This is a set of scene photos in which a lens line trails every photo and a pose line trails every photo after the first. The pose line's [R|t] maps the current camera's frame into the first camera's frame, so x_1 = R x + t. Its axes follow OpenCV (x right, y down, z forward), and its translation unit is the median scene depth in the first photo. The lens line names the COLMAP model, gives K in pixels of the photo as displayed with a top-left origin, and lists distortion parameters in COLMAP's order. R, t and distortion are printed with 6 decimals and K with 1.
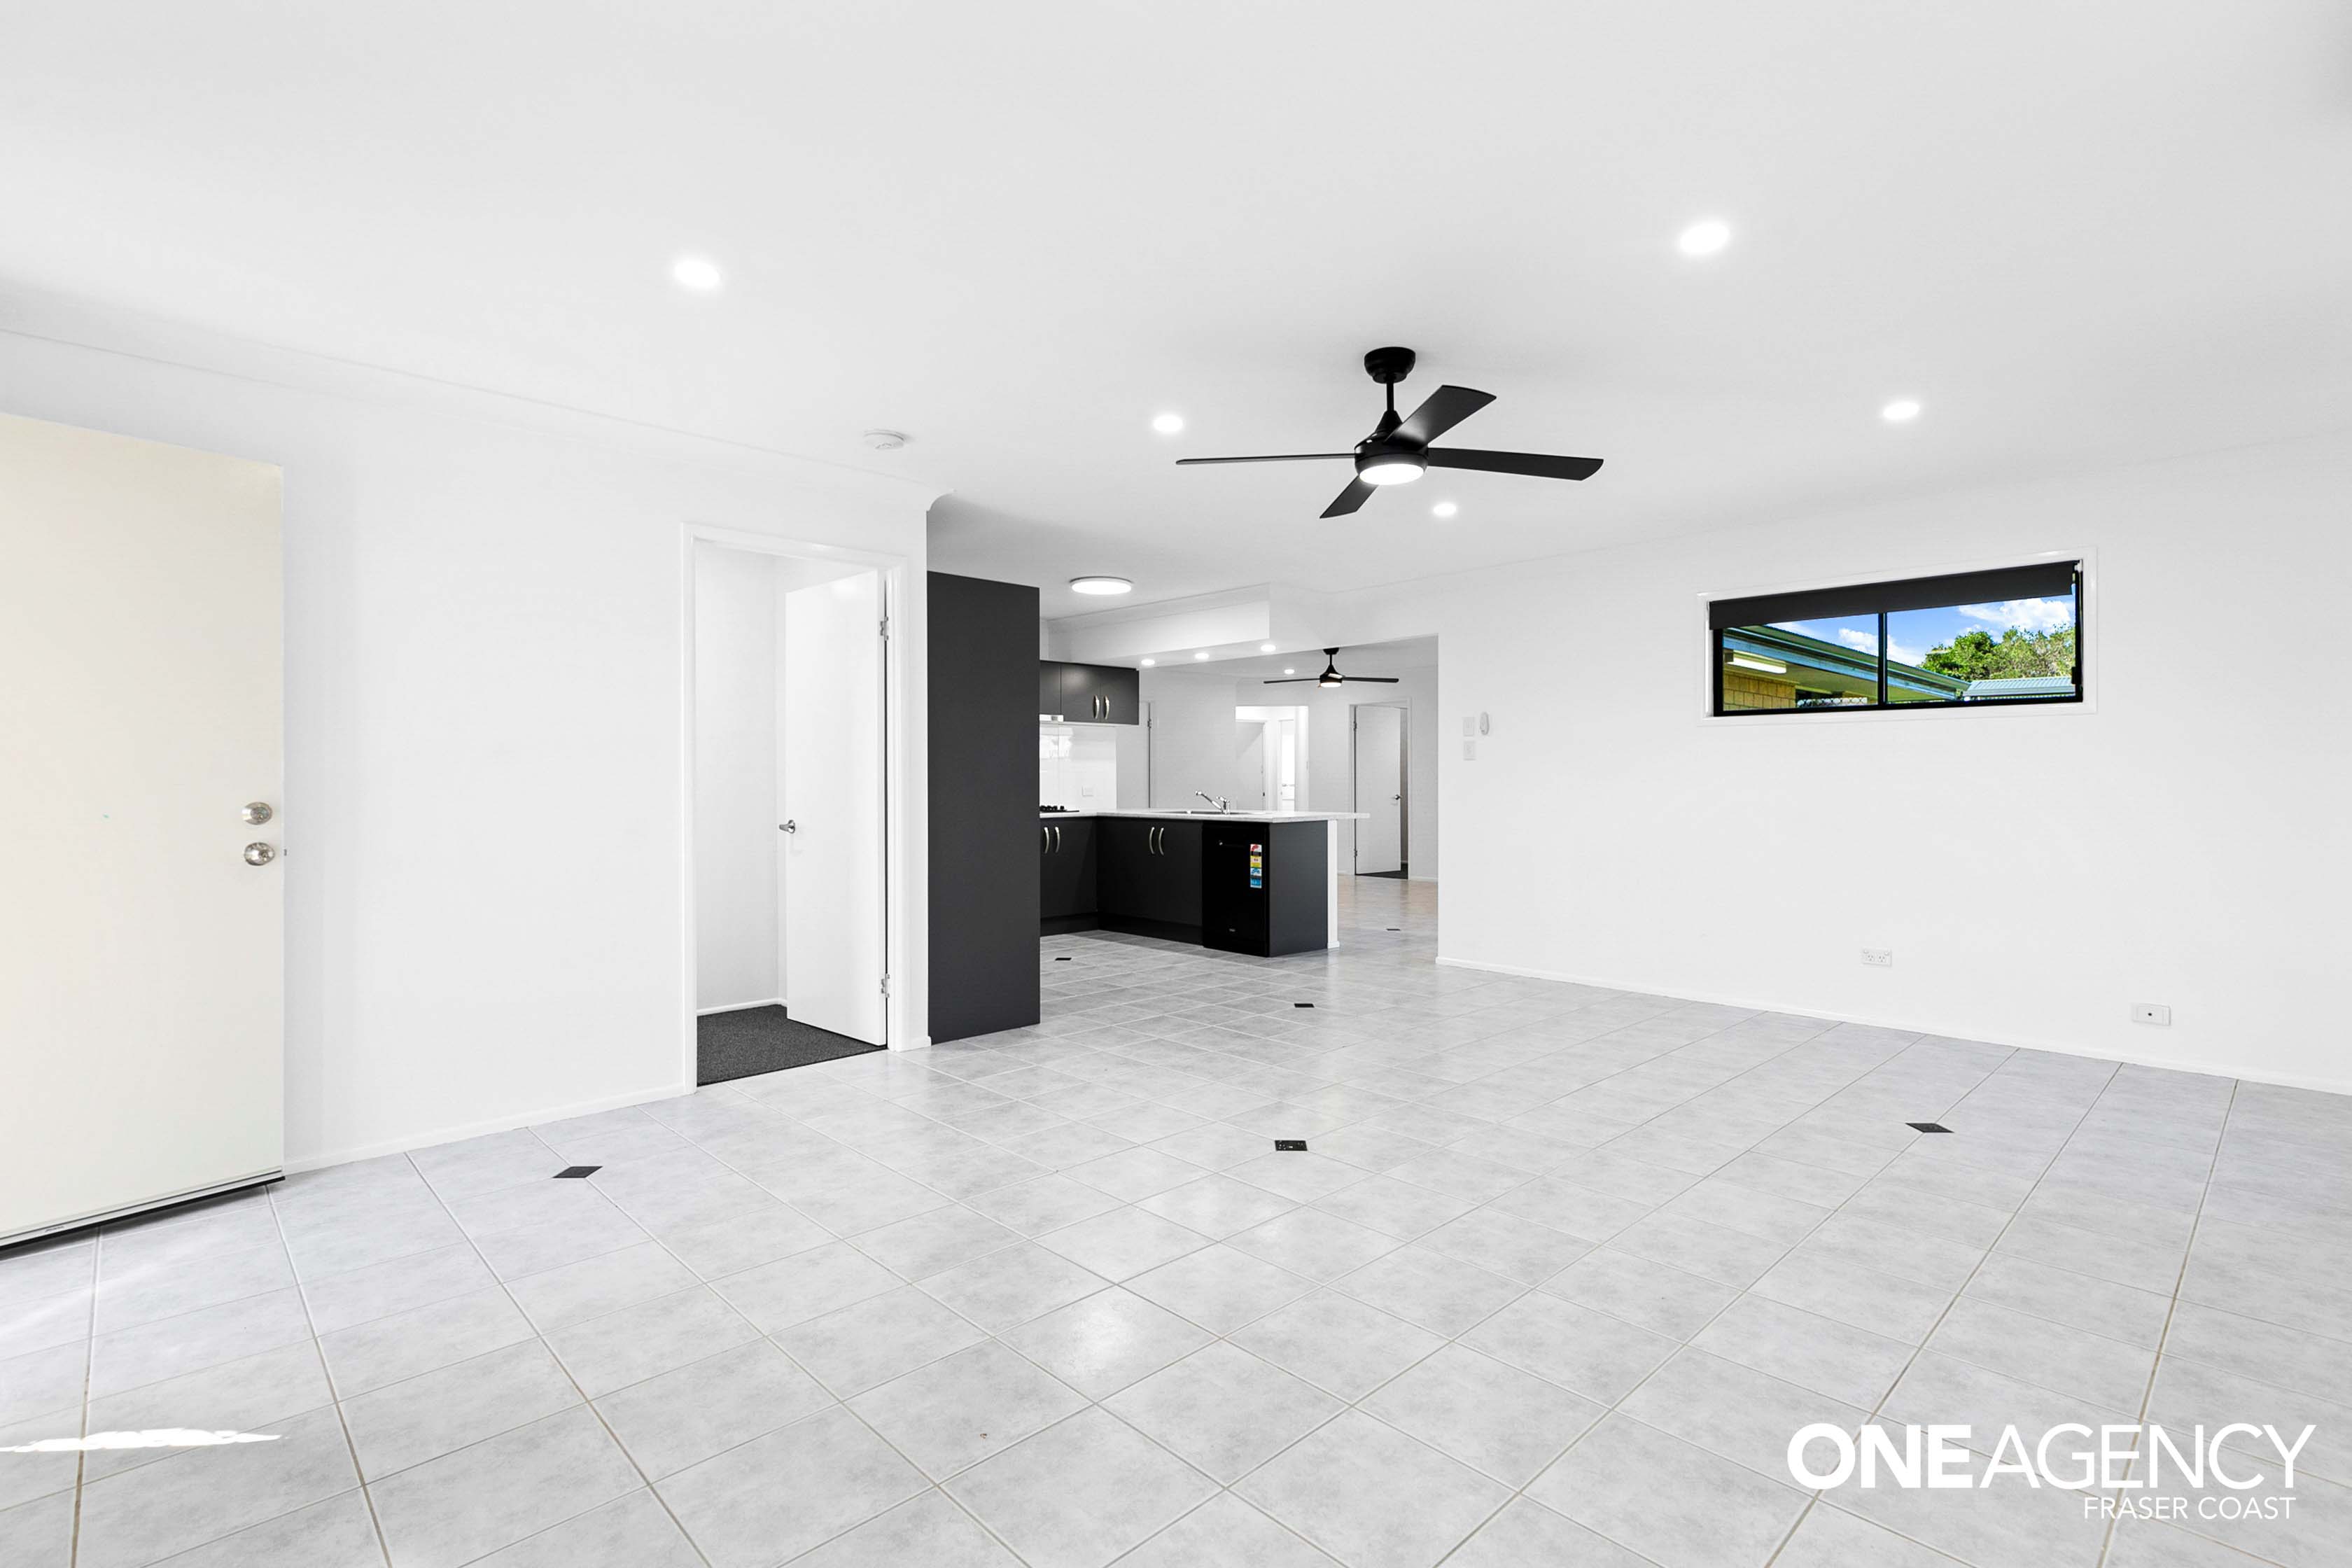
lens RADIAL K [[1075.0, 0, 1181.0], [0, 1075.0, 779.5], [0, 0, 1]] dist [0.014064, -0.000918]
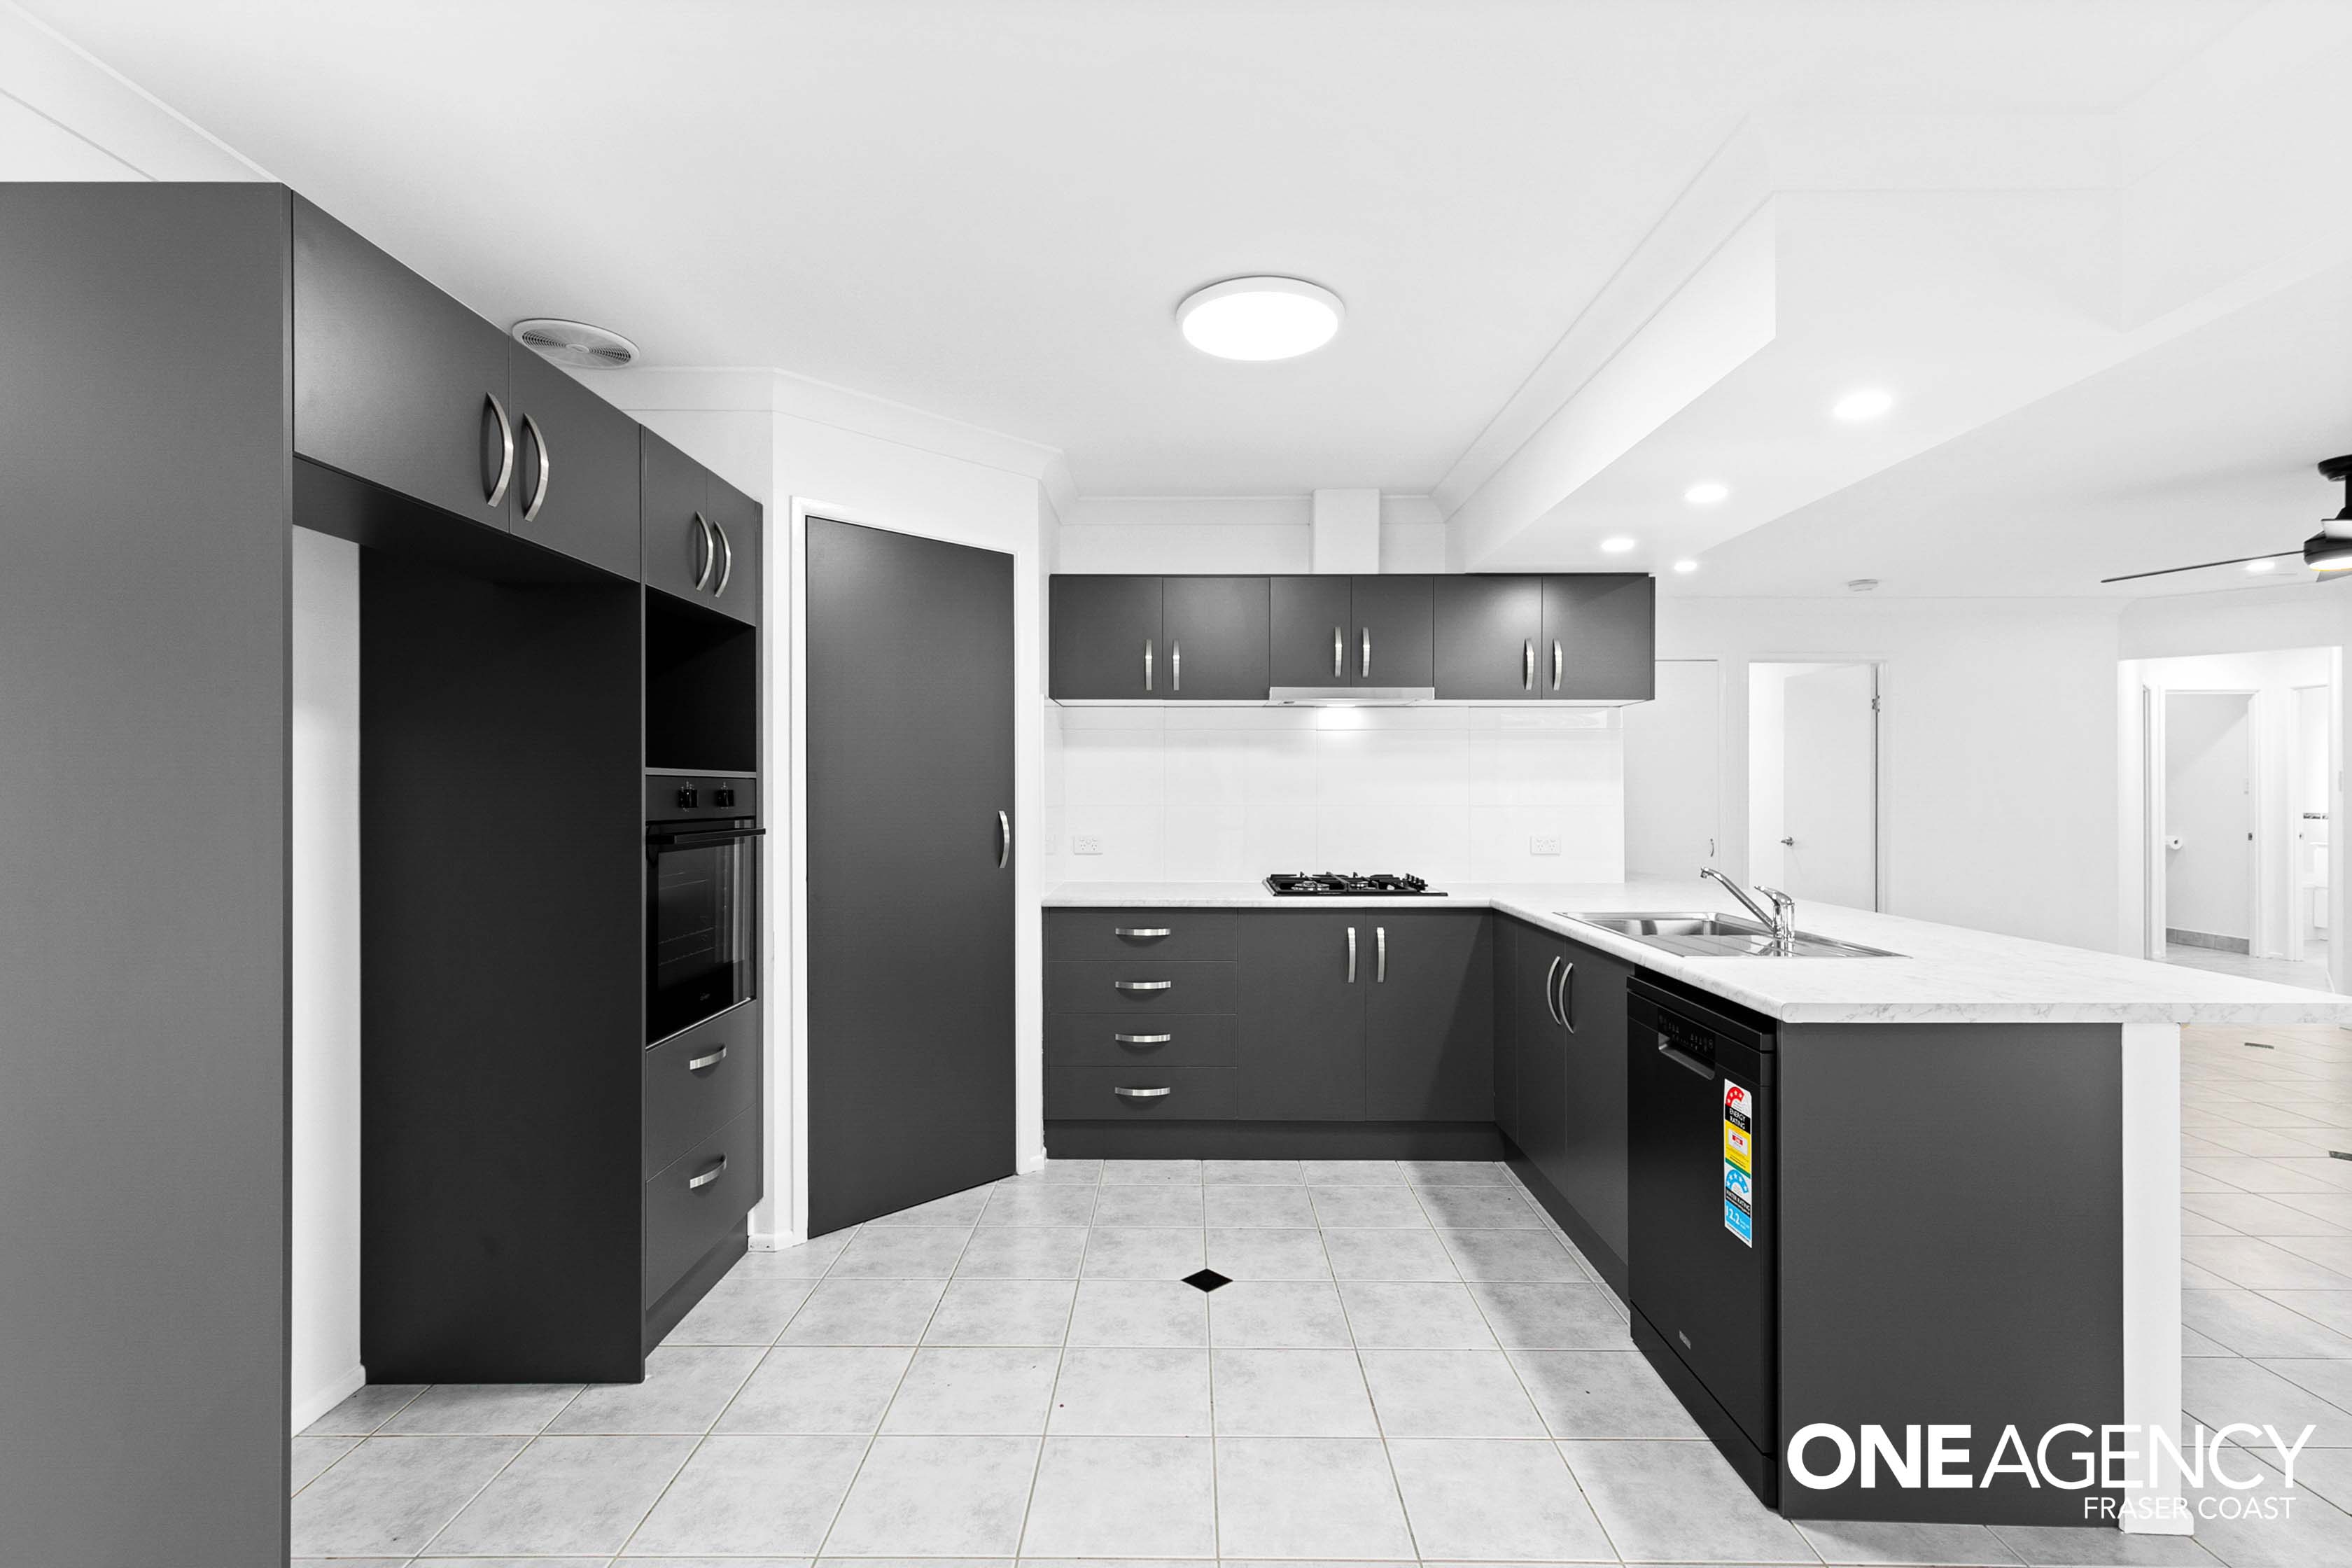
lens RADIAL K [[1075.0, 0, 1174.9], [0, 1075.0, 790.7], [0, 0, 1]] dist [0.014064, -0.000918]
pose [[0.717101, 0.001246, -0.696968, 0.153172], [-0.001830, 0.999998, -0.000095, -0.016204], [0.696966, 0.001343, 0.717102, 0.655269]]
